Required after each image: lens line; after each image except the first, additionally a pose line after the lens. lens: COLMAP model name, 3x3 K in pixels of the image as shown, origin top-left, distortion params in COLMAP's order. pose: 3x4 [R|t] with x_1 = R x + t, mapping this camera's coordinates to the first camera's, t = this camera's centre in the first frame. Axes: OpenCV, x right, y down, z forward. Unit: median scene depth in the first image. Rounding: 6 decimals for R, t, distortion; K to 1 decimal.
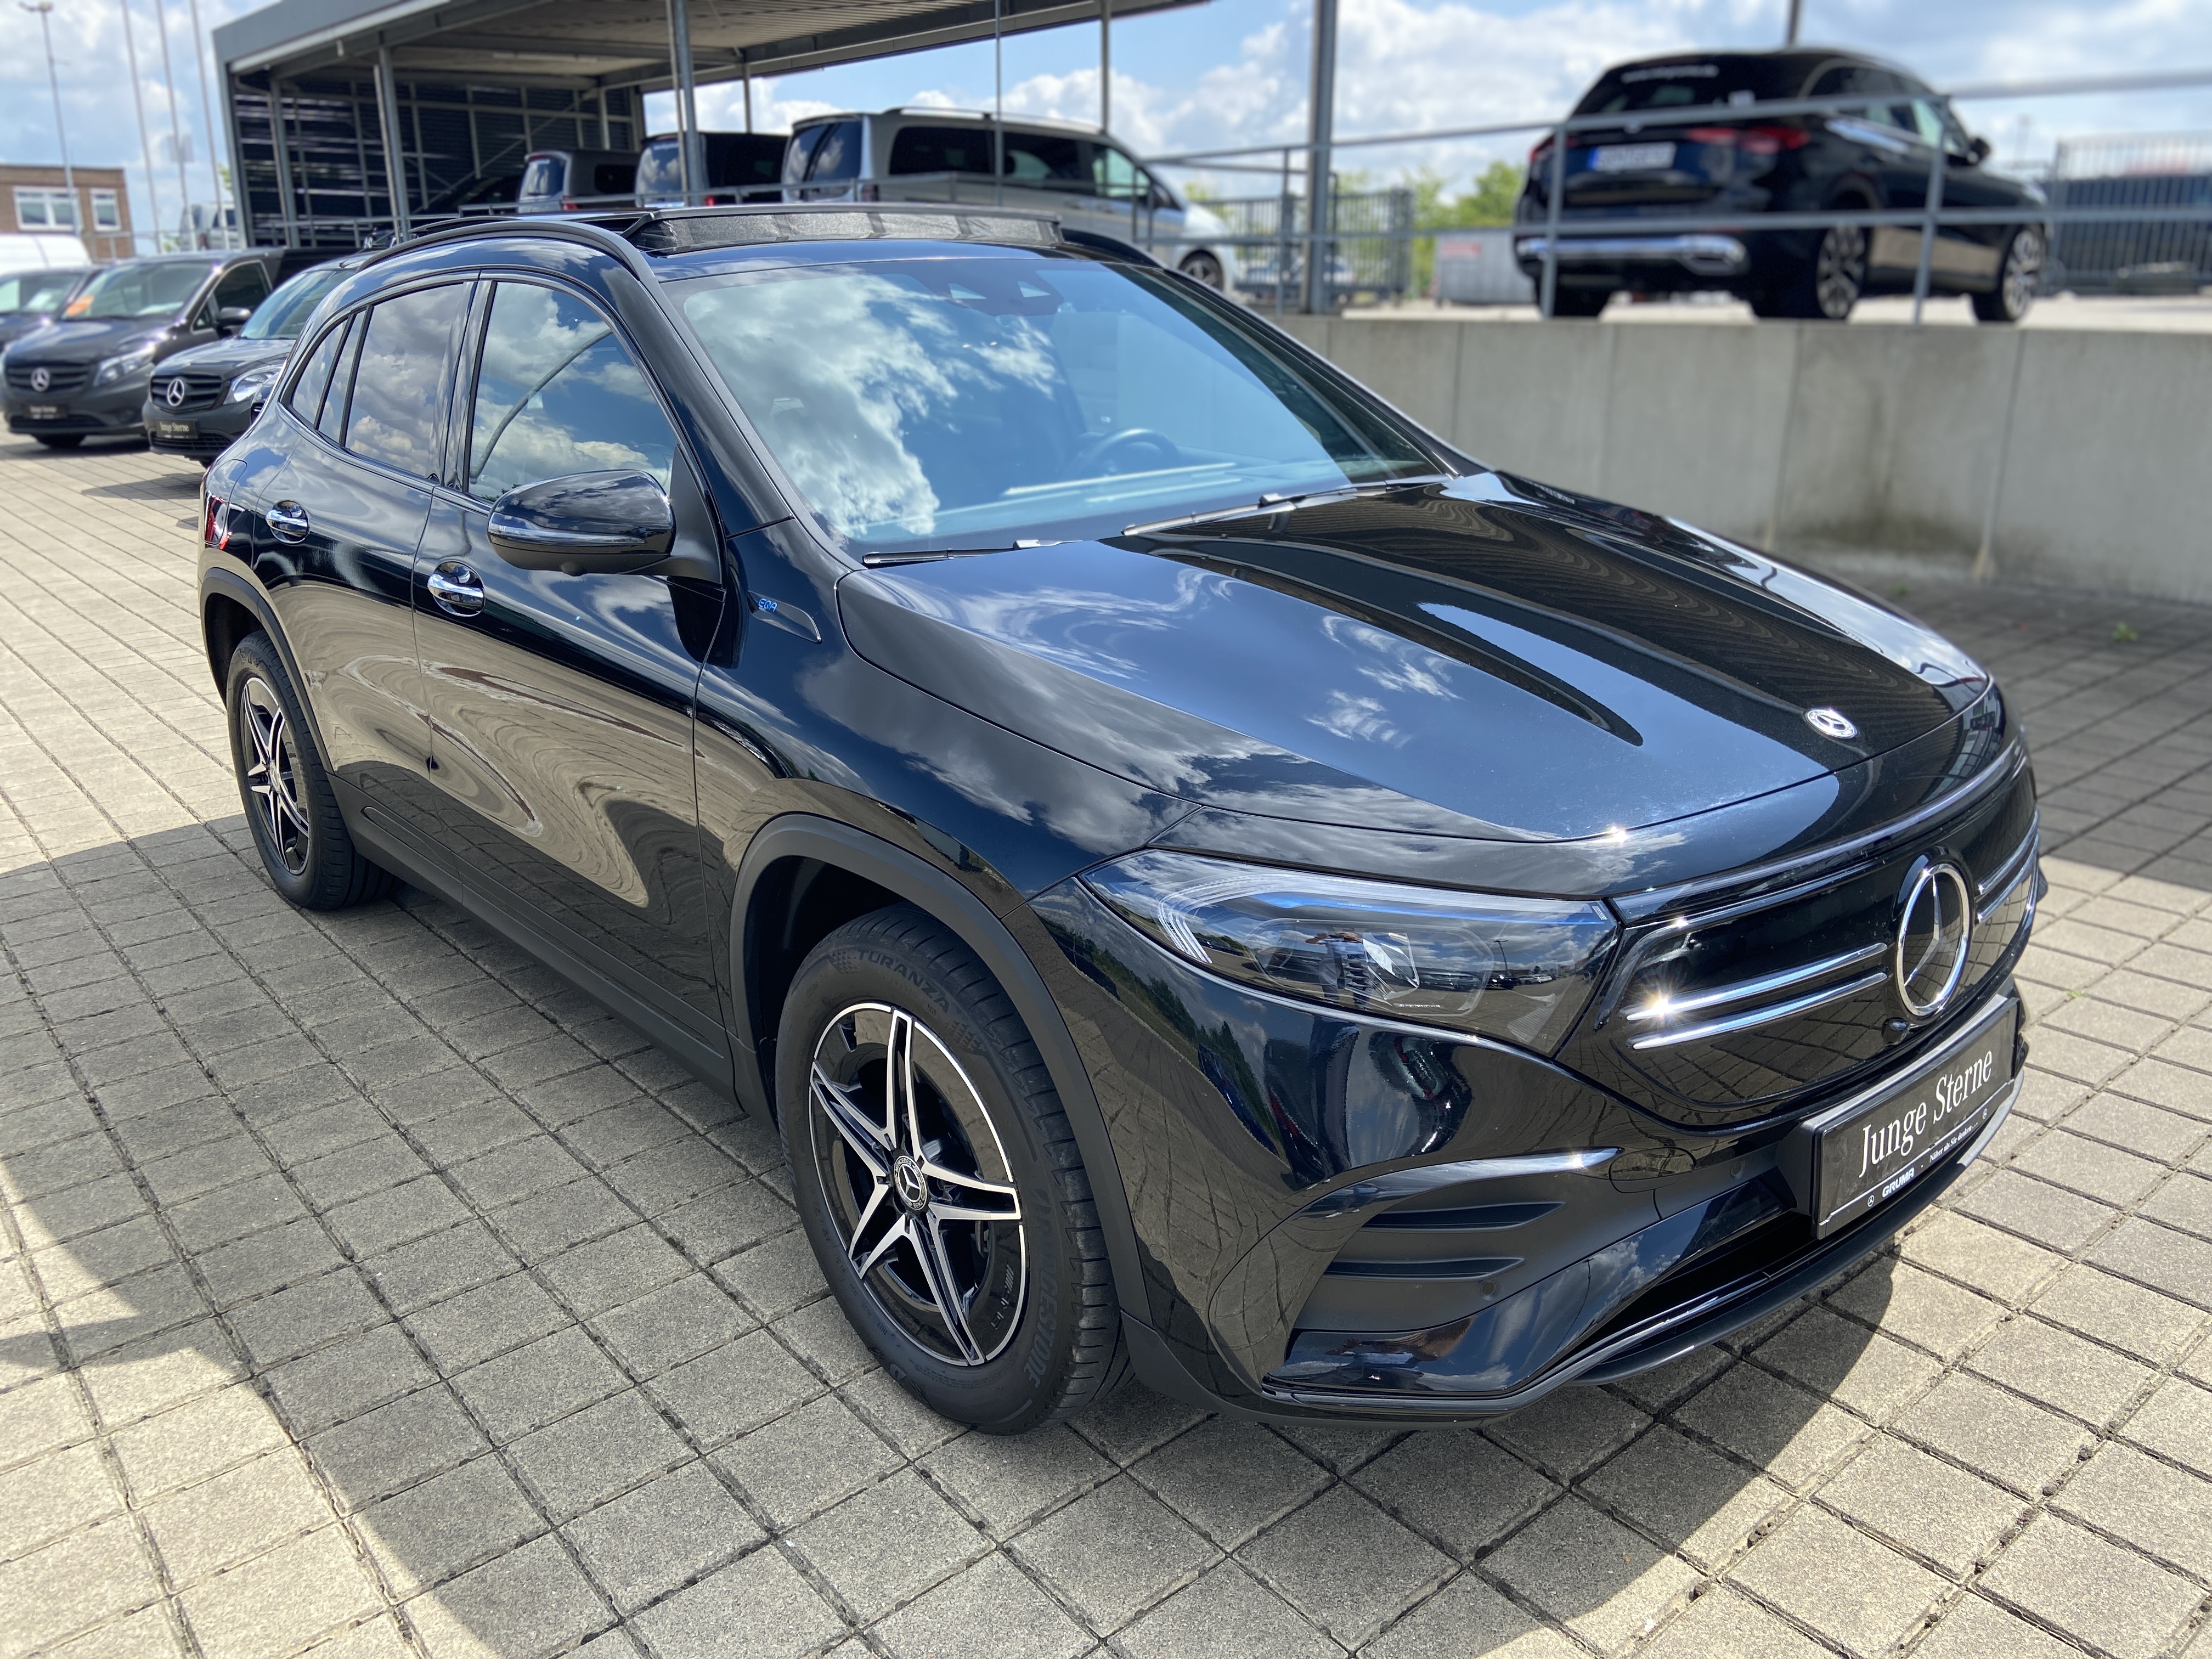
lens RADIAL K [[1683.2, 0, 1110.8], [0, 1683.2, 726.6], [0, 0, 1]] dist [0.099870, -0.131987]
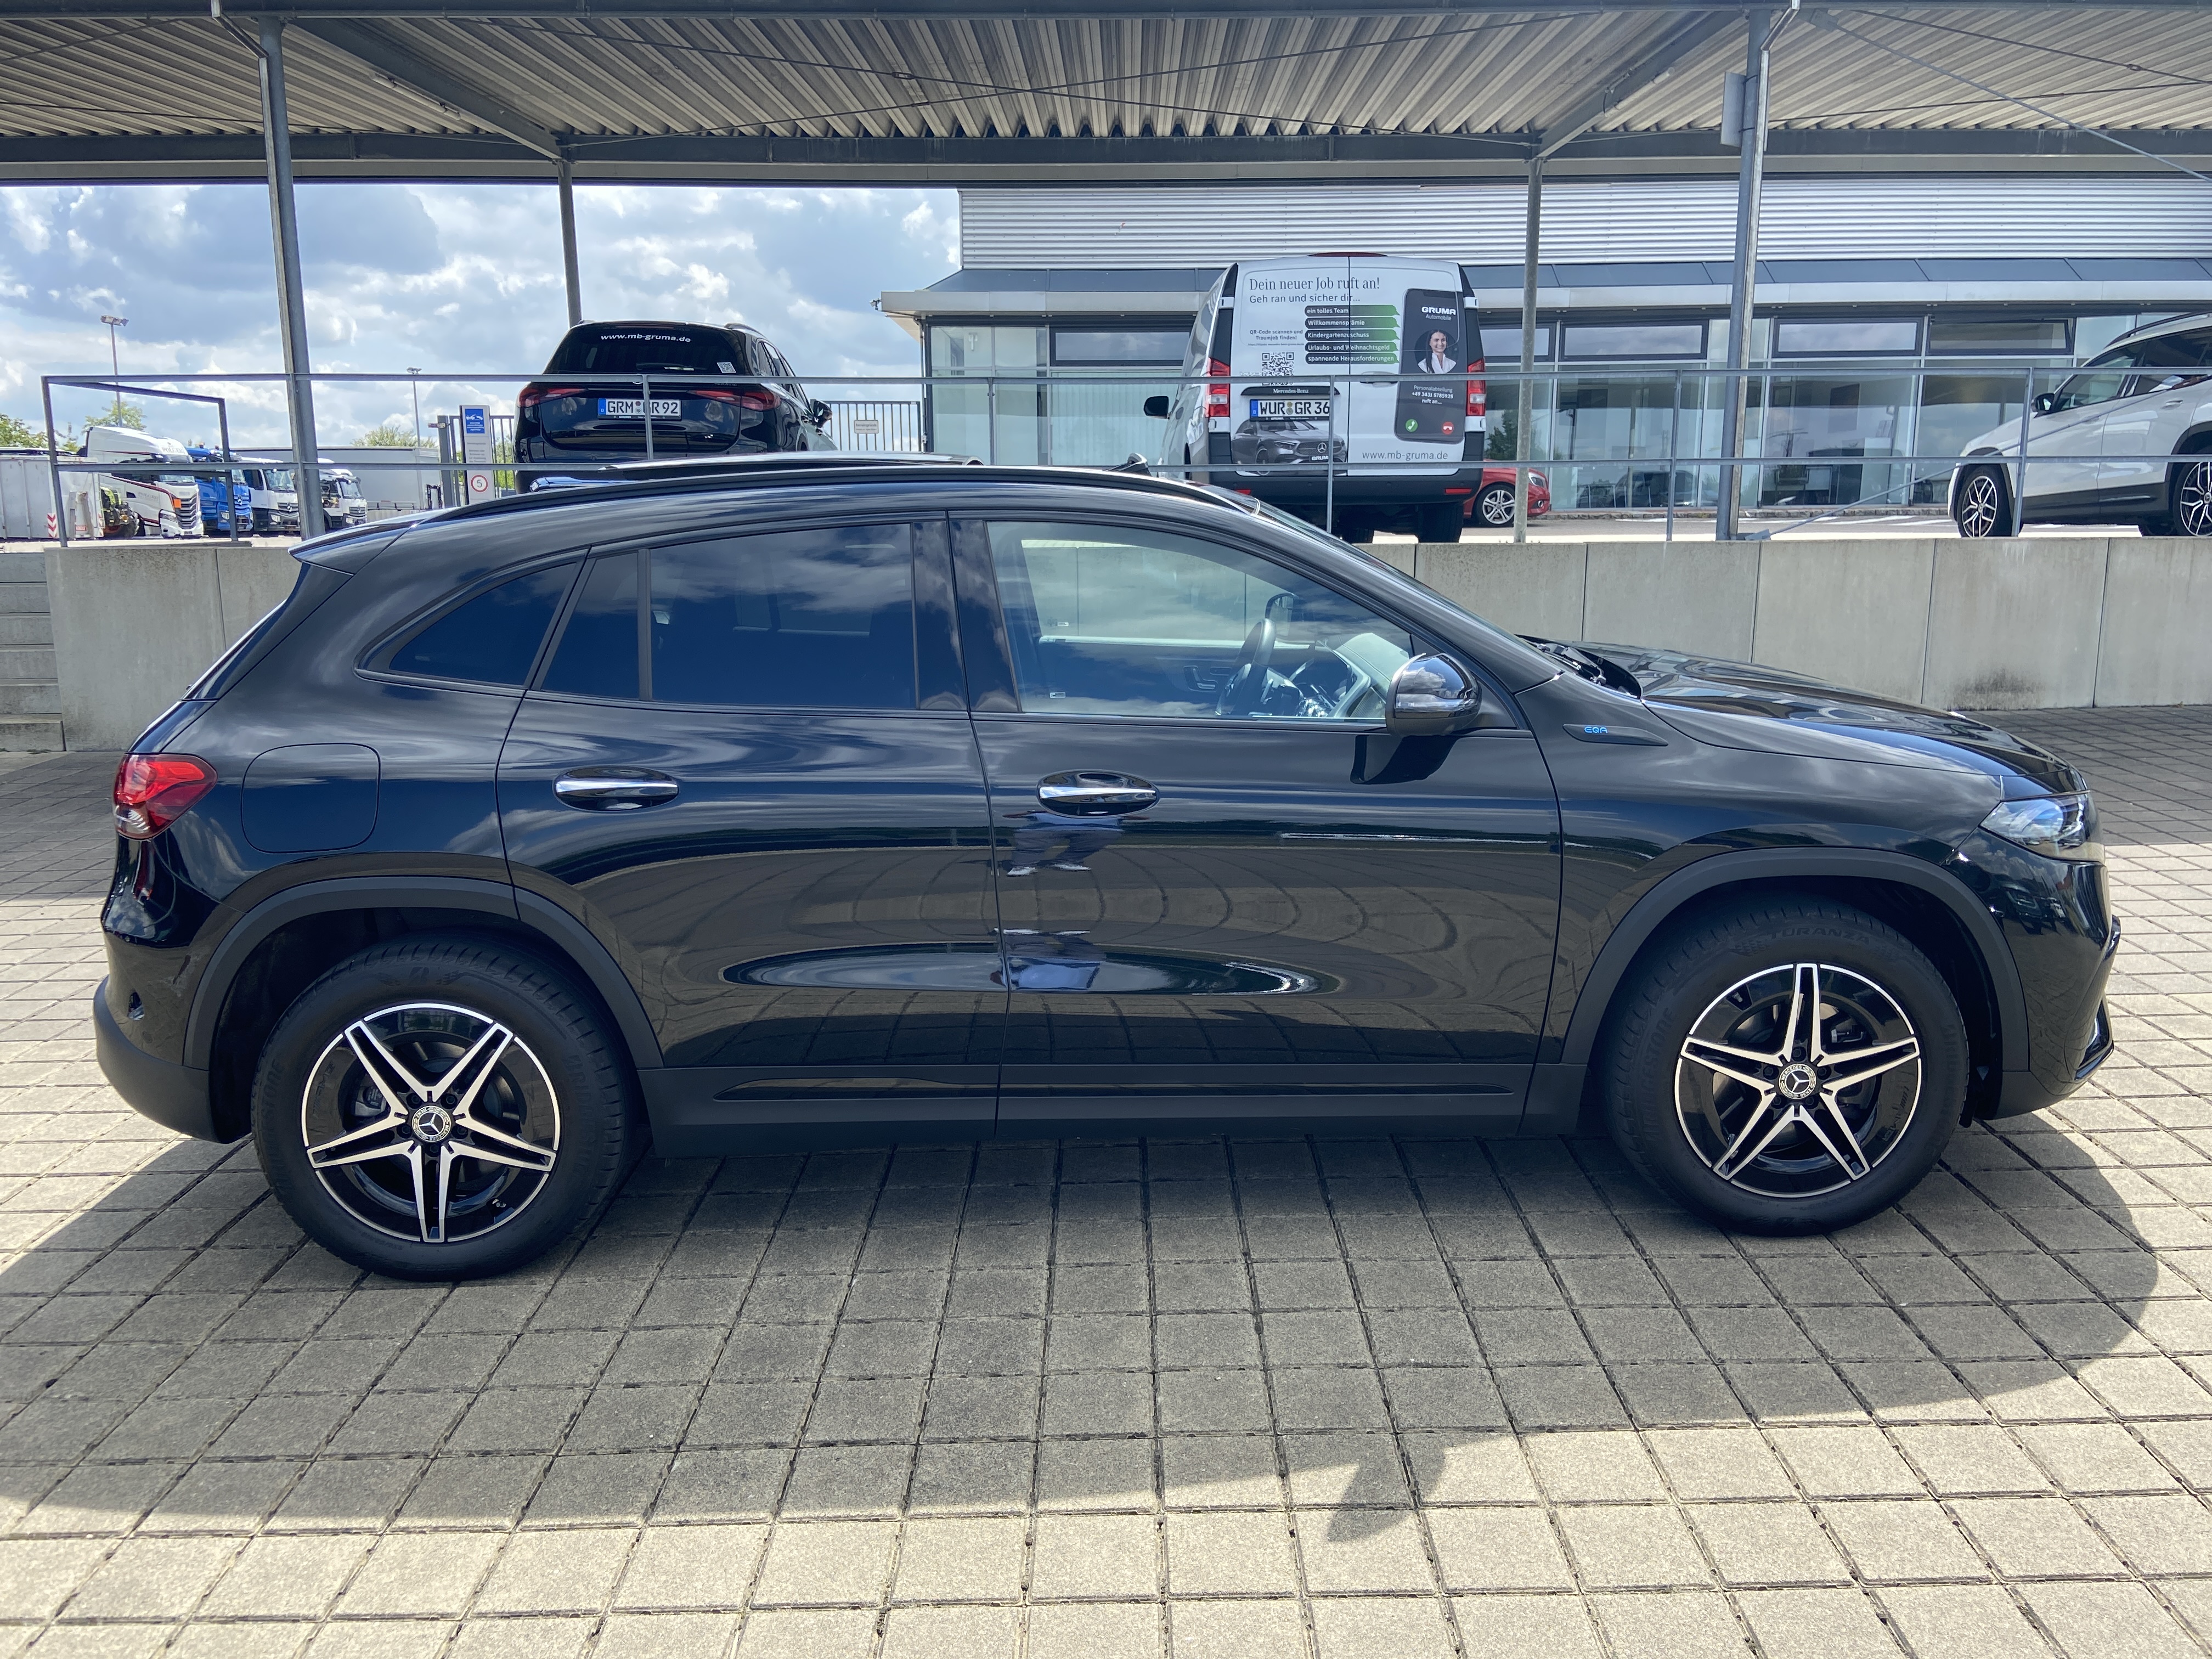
lens RADIAL K [[1685.2, 0, 1103.7], [0, 1685.2, 684.8], [0, 0, 1]] dist [0.122632, -0.126768]
pose [[0.635950, -0.080673, 0.767502, -1.502549], [0.197196, 0.978493, -0.060546, -0.102655], [-0.746111, 0.189853, 0.638181, 0.353634]]
